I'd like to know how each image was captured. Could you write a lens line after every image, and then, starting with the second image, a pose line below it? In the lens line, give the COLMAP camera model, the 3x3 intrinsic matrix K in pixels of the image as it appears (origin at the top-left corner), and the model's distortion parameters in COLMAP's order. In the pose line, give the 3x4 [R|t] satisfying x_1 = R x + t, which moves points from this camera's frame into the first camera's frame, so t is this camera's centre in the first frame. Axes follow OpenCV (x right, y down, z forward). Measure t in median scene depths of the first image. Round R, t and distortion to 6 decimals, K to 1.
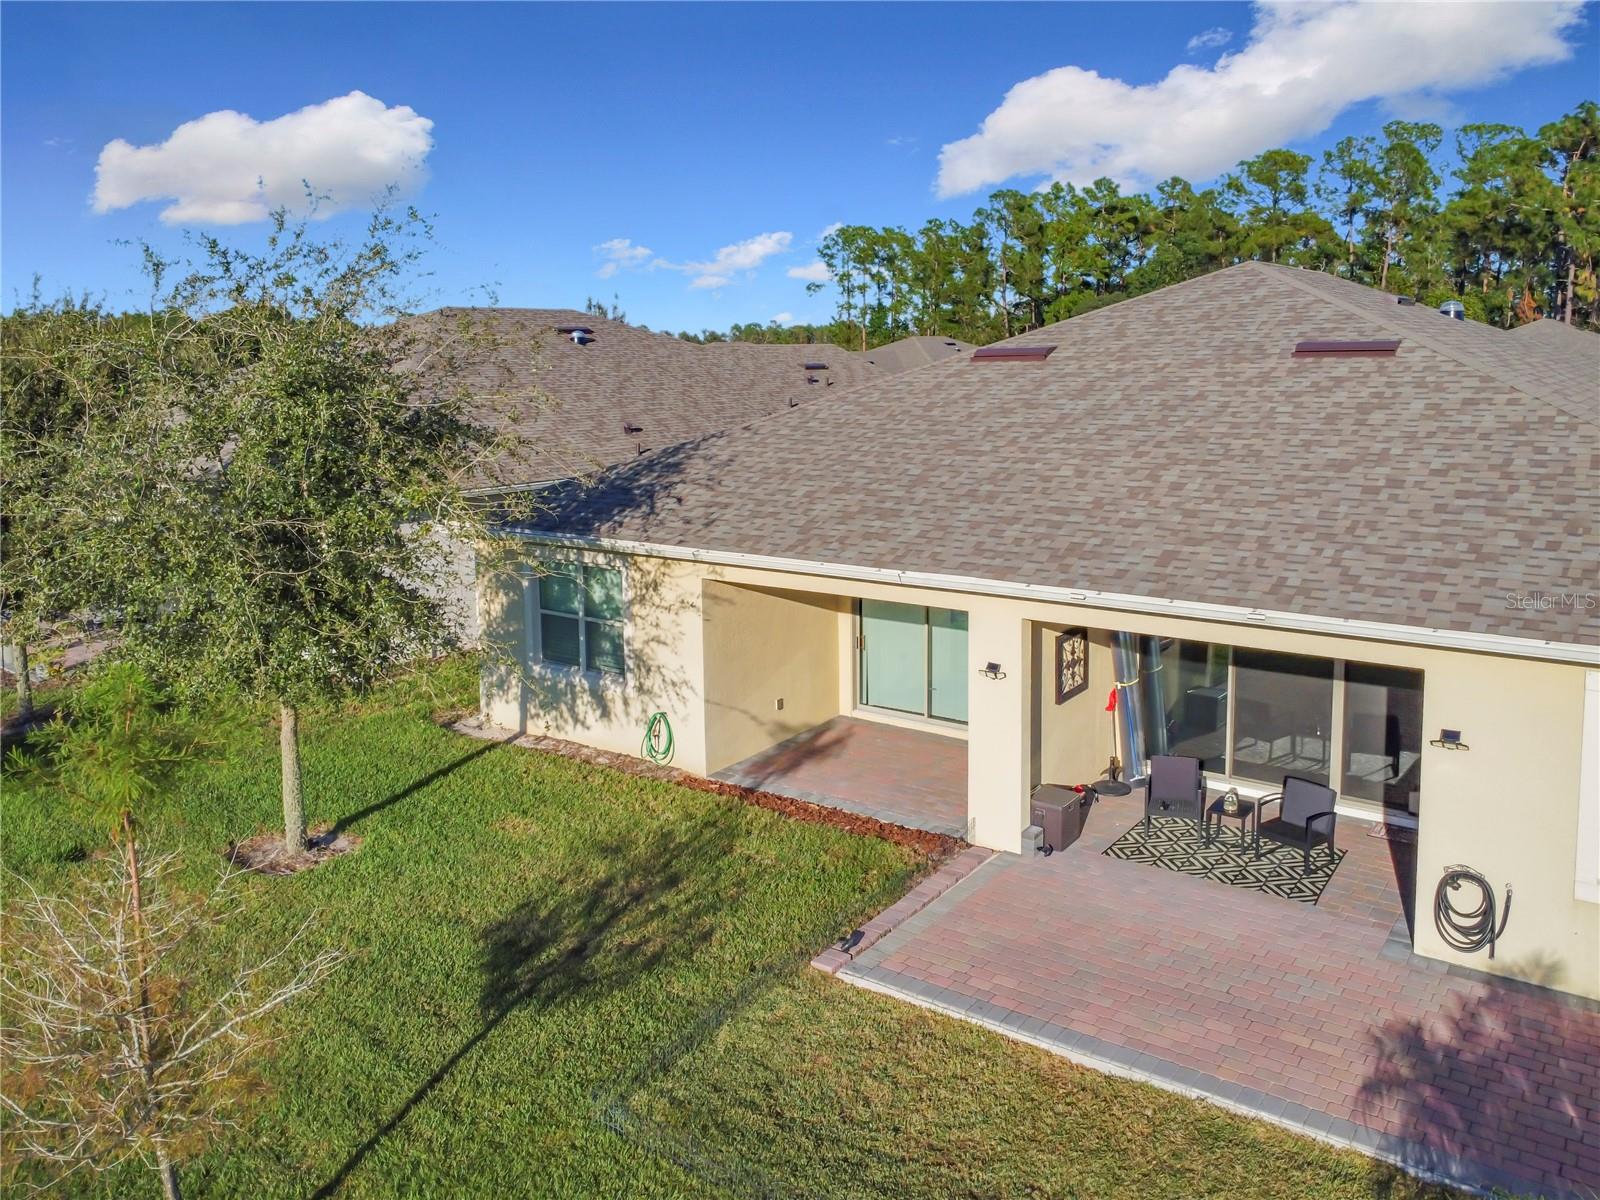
lens RADIAL K [[1248.2, 0, 764.5], [0, 1248.2, 622.5], [0, 0, 1]] dist [0.002510, -0.004043]
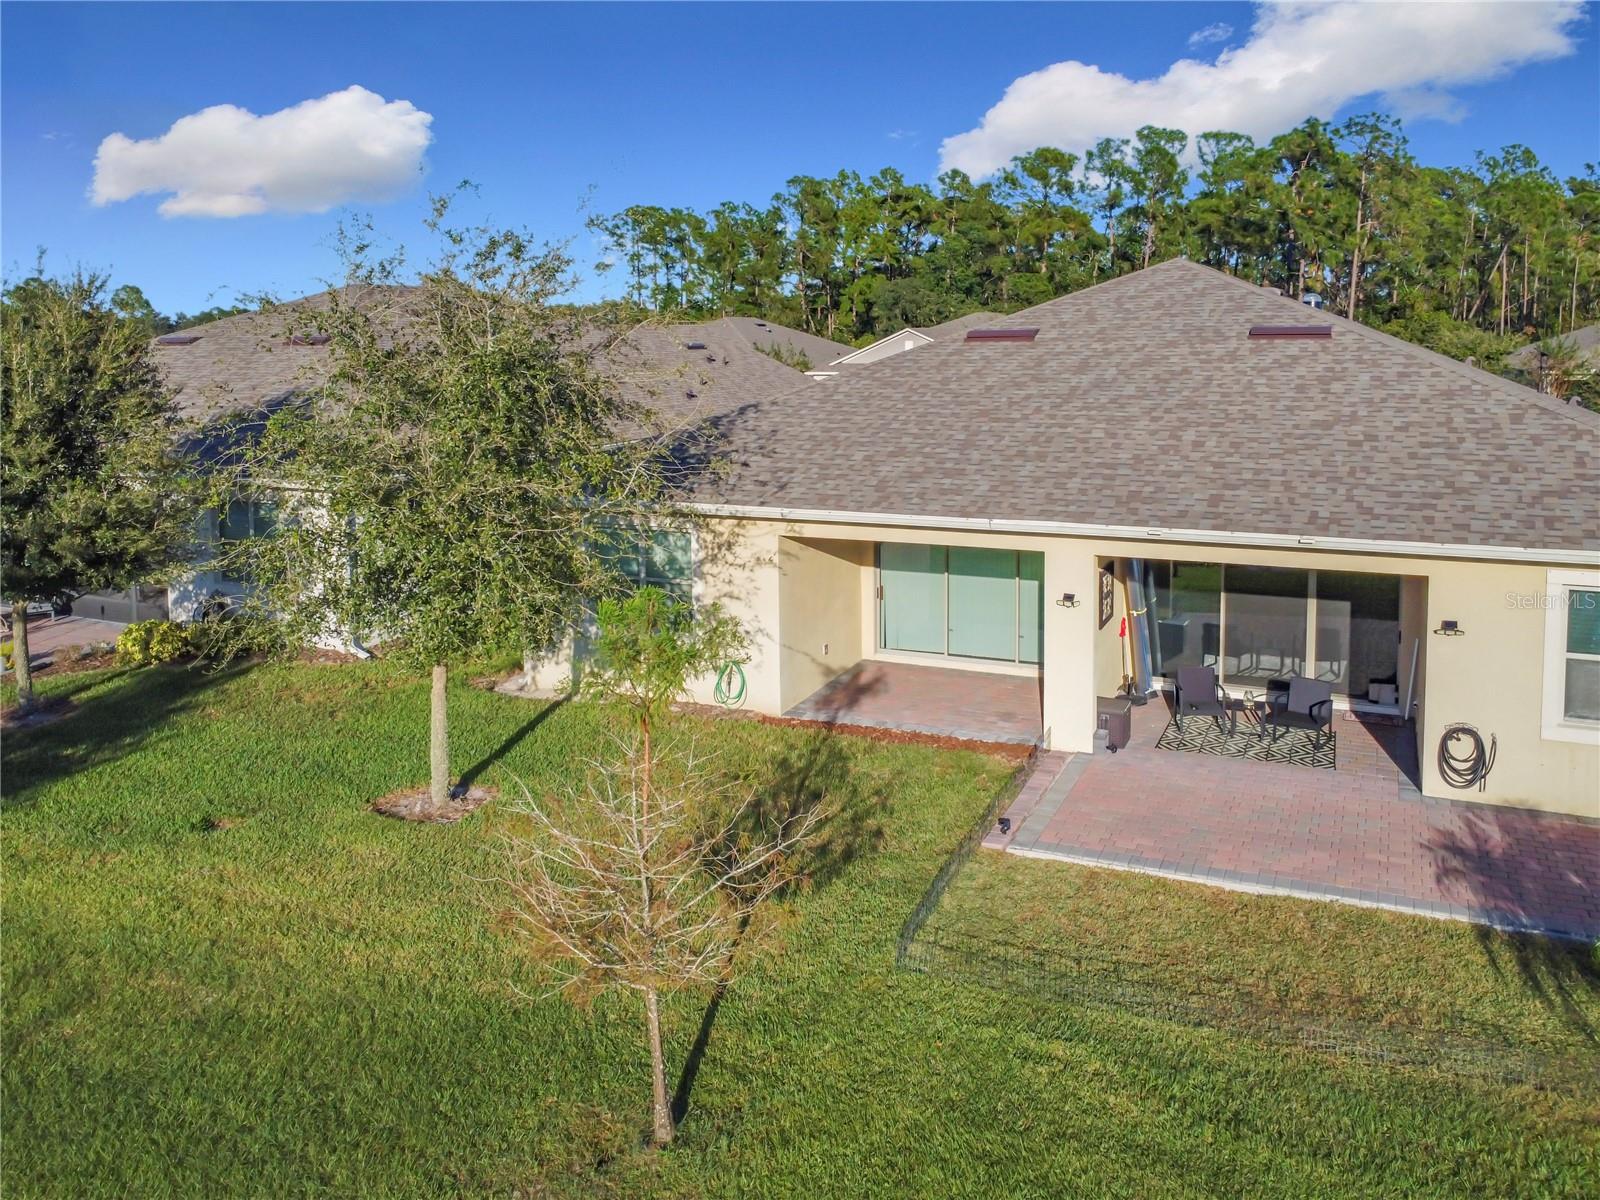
lens RADIAL K [[1274.9, 0, 810.0], [0, 1274.9, 600.4], [0, 0, 1]] dist [0.003354, -0.004173]
pose [[0.972464, -0.042101, 0.229217, -0.285588], [0.043553, 0.999050, -0.001274, 0.025137], [-0.228945, 0.011222, 0.973375, -0.110413]]
